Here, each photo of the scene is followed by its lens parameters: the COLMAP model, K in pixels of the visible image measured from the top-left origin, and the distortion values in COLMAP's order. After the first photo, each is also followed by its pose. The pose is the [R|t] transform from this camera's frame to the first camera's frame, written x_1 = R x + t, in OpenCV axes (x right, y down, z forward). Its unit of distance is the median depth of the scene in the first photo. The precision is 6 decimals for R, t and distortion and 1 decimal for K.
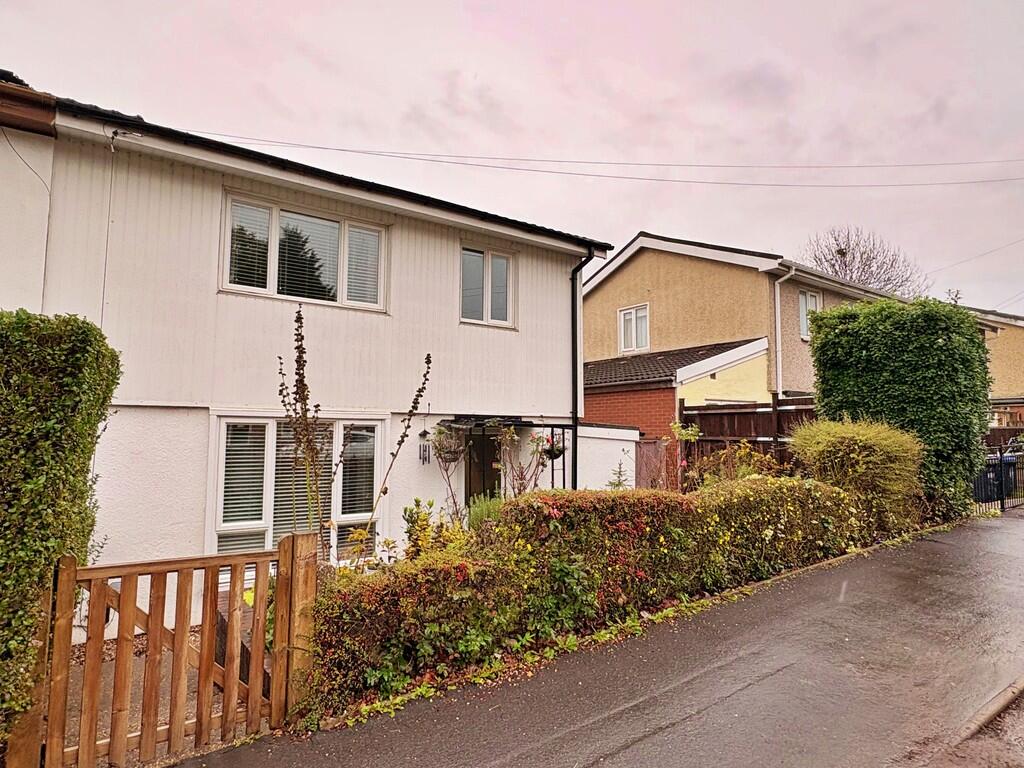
lens RADIAL K [[615.9, 0, 512.0], [0, 615.9, 384.0], [0, 0, 1]] dist [-0.004726, 0.000953]
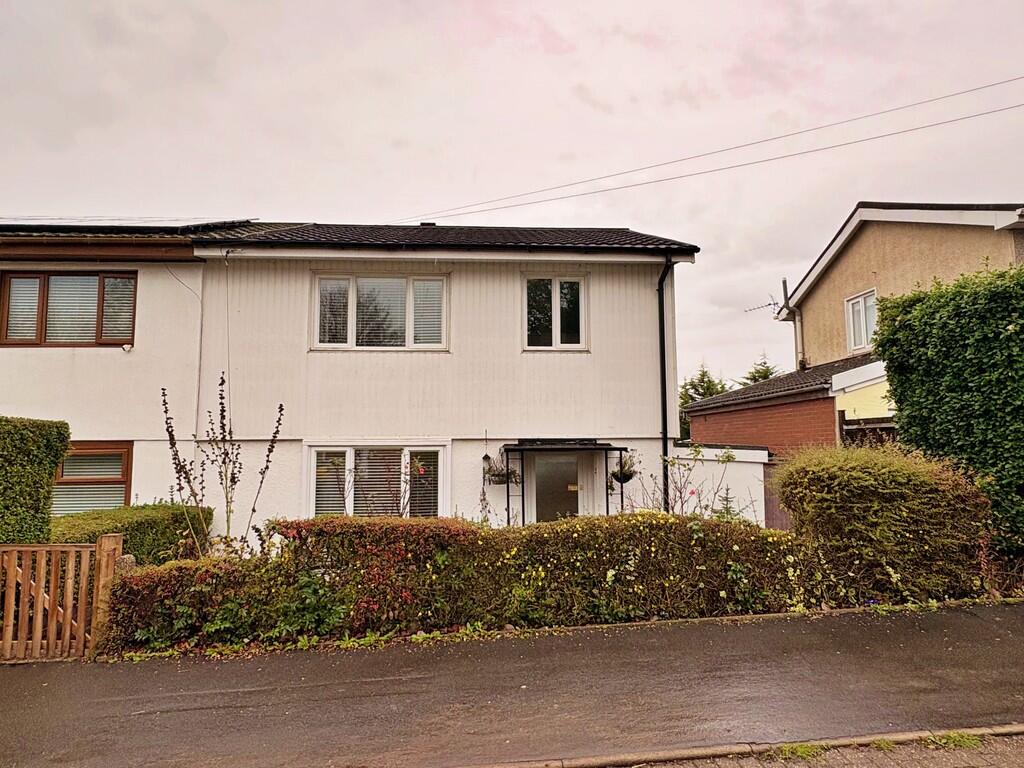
lens RADIAL K [[639.8, 0, 512.0], [0, 639.8, 384.0], [0, 0, 1]] dist [-0.002208, 0.001602]
pose [[0.838523, -0.061290, -0.541408, 0.474993], [0.053812, 0.998111, -0.029648, -0.012003], [0.542202, -0.004274, 0.840237, 0.065851]]
